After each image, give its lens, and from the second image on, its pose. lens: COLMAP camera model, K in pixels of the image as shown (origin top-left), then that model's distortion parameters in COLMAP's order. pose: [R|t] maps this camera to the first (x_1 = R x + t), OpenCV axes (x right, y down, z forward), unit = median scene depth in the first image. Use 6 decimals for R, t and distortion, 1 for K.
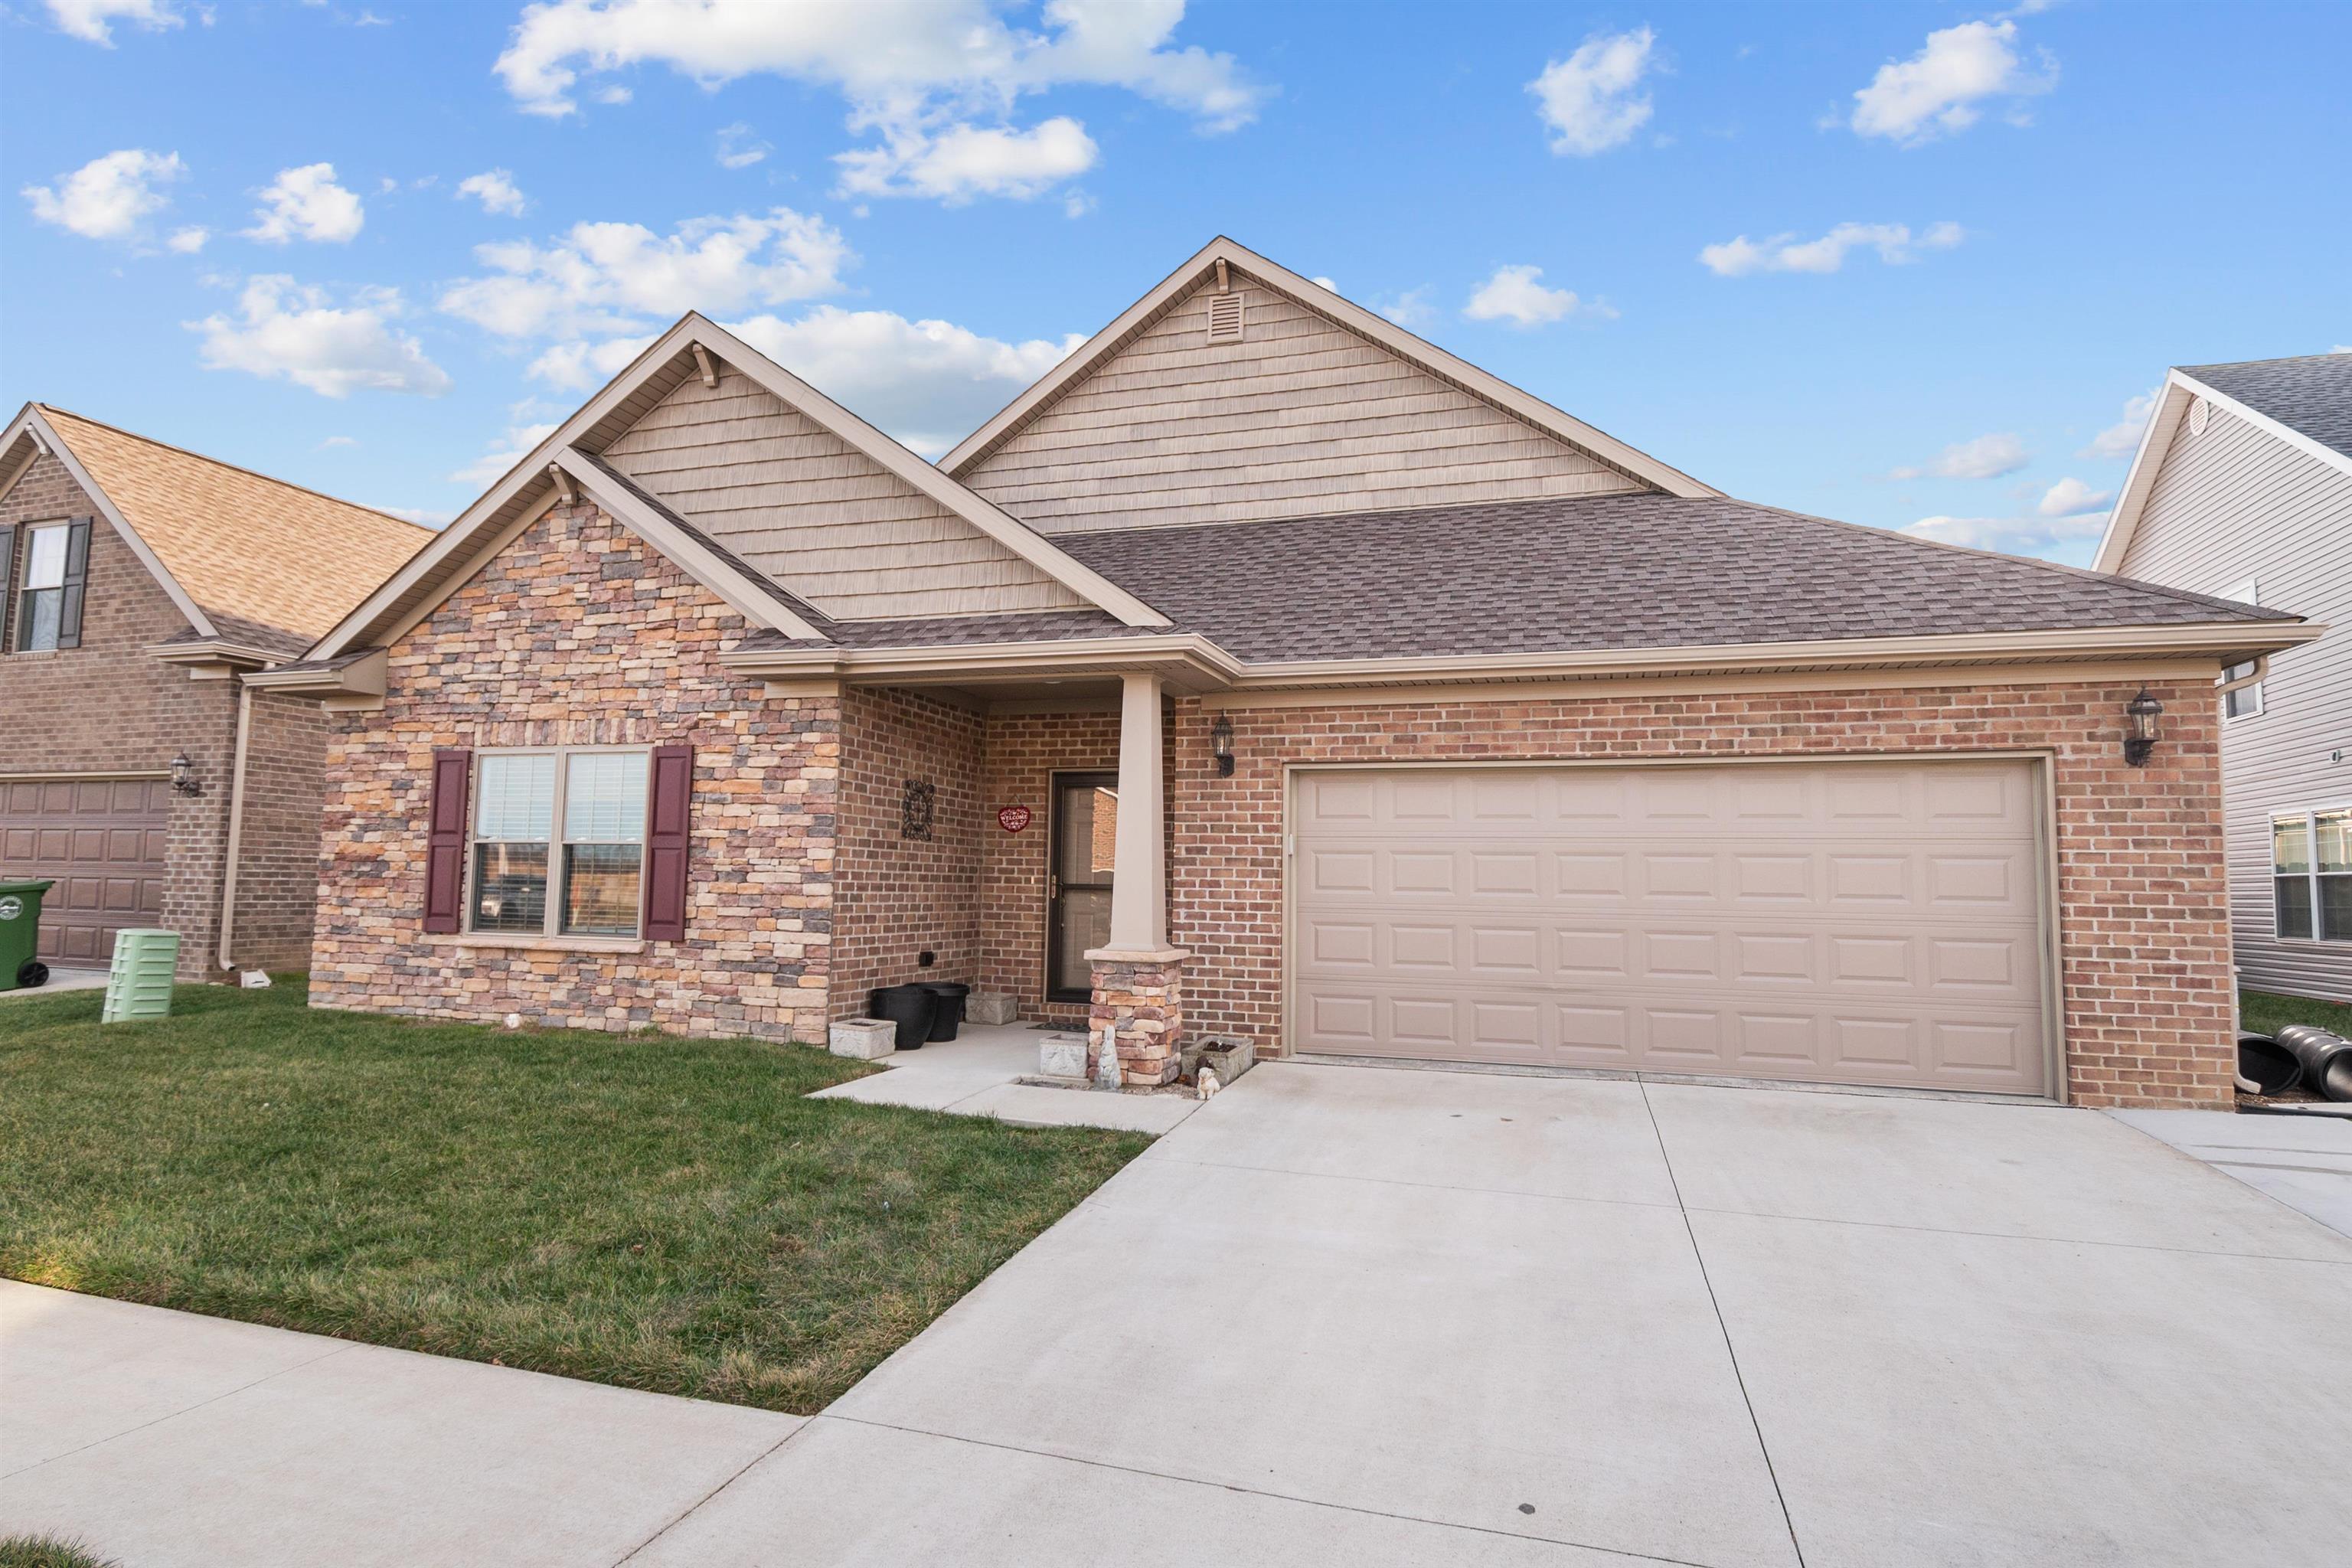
lens RADIAL K [[1245.8, 0, 1176.0], [0, 1245.8, 784.0], [0, 0, 1]] dist [-0.004021, -0.000958]
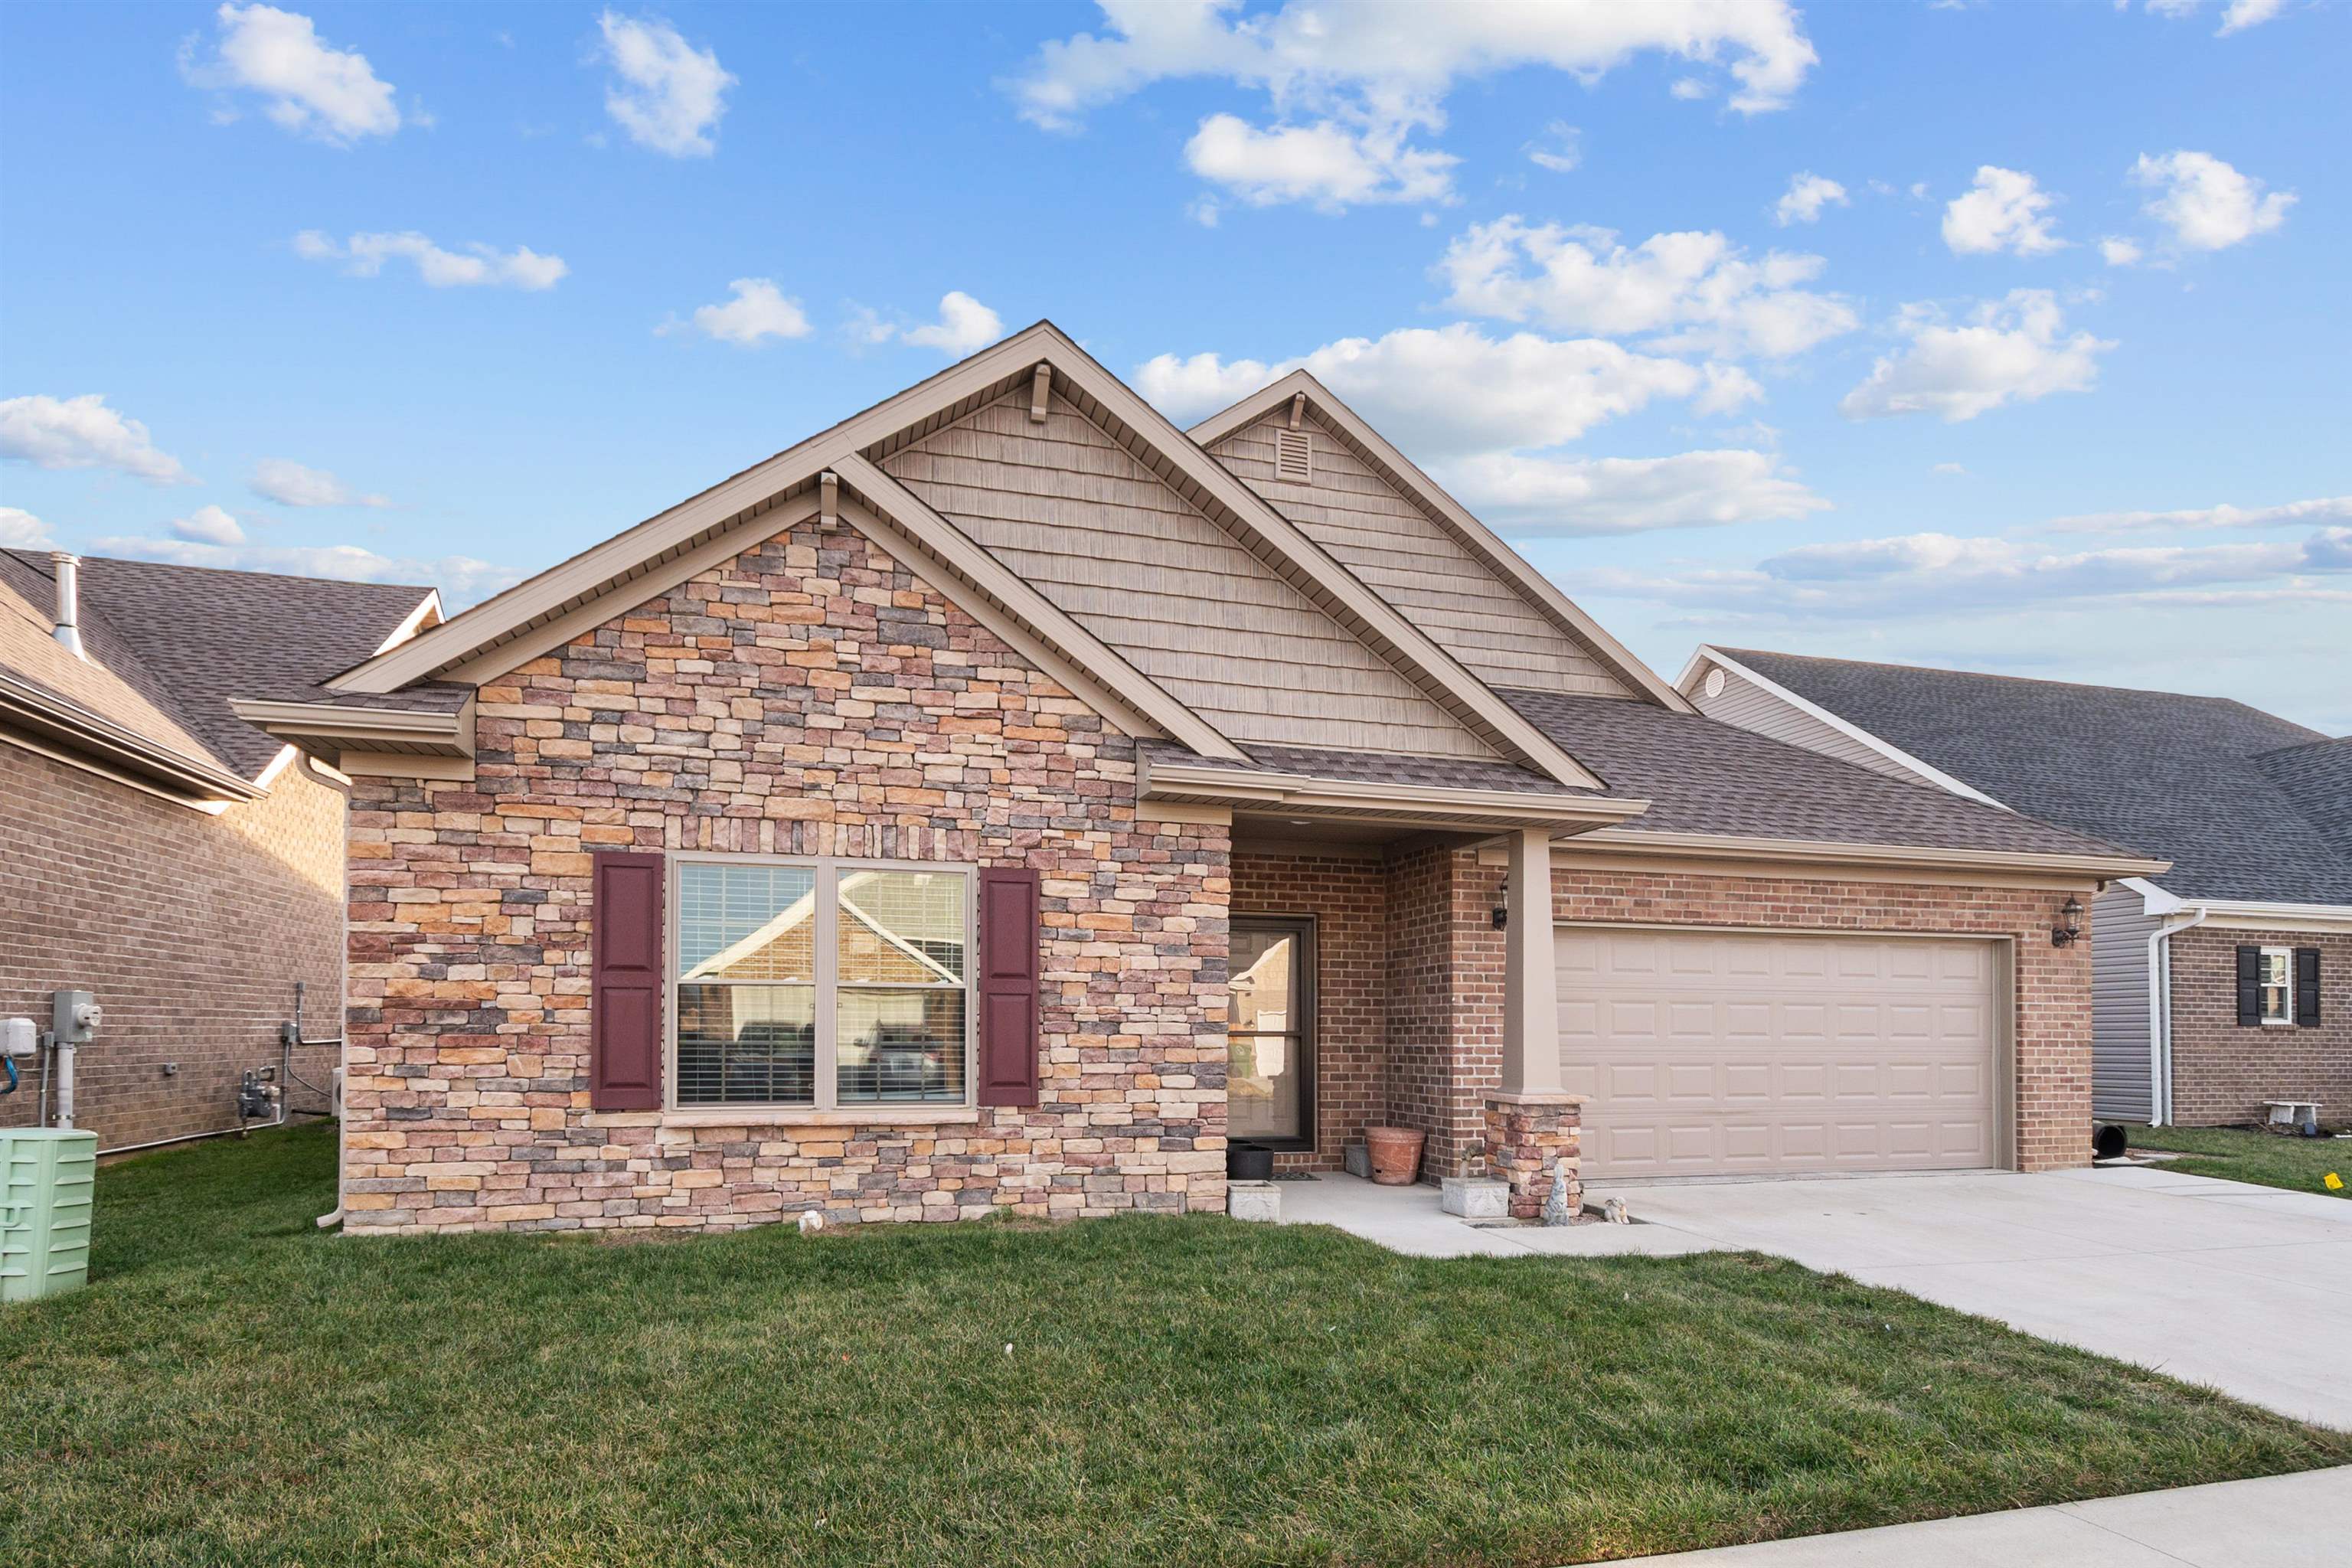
lens RADIAL K [[1260.8, 0, 1177.2], [0, 1260.8, 1023.2], [0, 0, 1]] dist [-0.002597, -0.000032]
pose [[0.831770, -0.007077, 0.555076, -0.770335], [-0.037023, 0.996985, 0.068190, 0.010271], [-0.553885, -0.077269, 0.829000, 0.249189]]
